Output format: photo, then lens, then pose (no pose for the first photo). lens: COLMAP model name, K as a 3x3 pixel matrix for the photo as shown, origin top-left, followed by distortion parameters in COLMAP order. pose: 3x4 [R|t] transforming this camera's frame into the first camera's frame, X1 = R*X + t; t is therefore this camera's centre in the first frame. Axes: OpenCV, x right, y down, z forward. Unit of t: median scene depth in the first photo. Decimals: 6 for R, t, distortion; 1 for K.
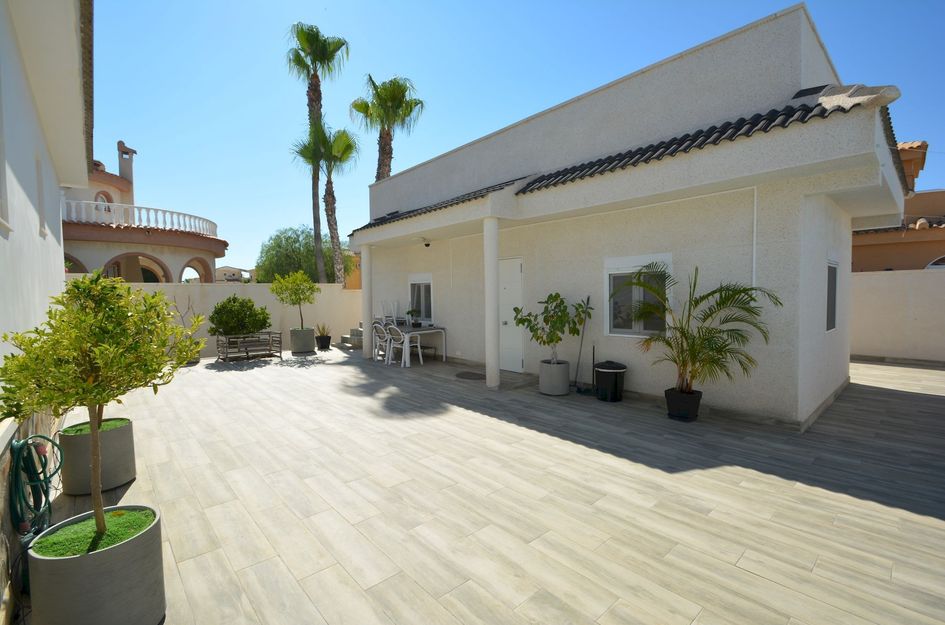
lens RADIAL K [[413.0, 0, 473.7], [0, 413.0, 315.8], [0, 0, 1]] dist [0.000063, -0.006004]
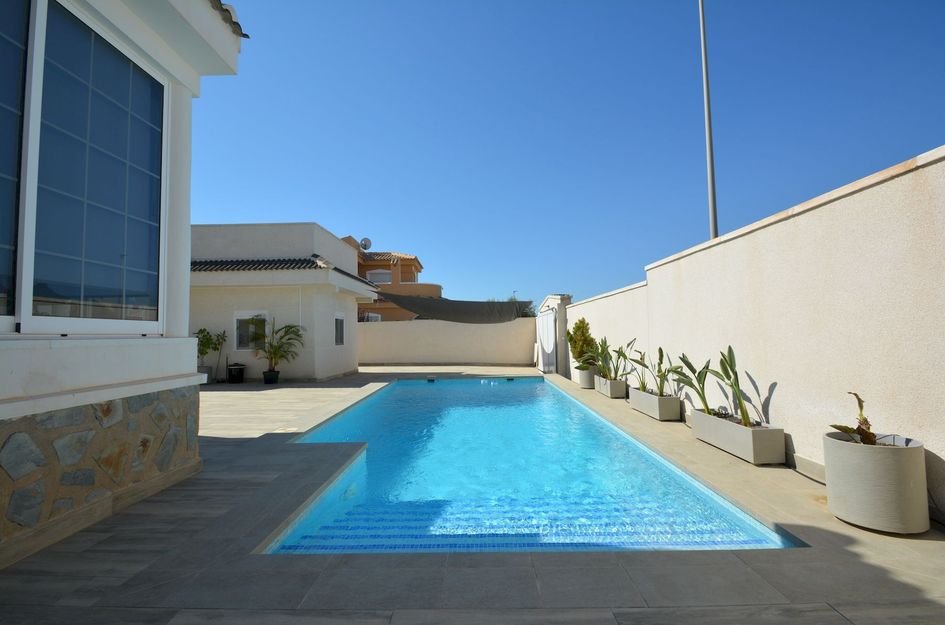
lens RADIAL K [[413.0, 0, 475.7], [0, 413.0, 316.9], [0, 0, 1]] dist [0.000063, -0.006004]
pose [[0.678193, 0.037290, 0.733937, -0.410847], [0.042363, 0.995067, -0.089702, 0.136817], [-0.733662, 0.091927, 0.673268, -1.393992]]
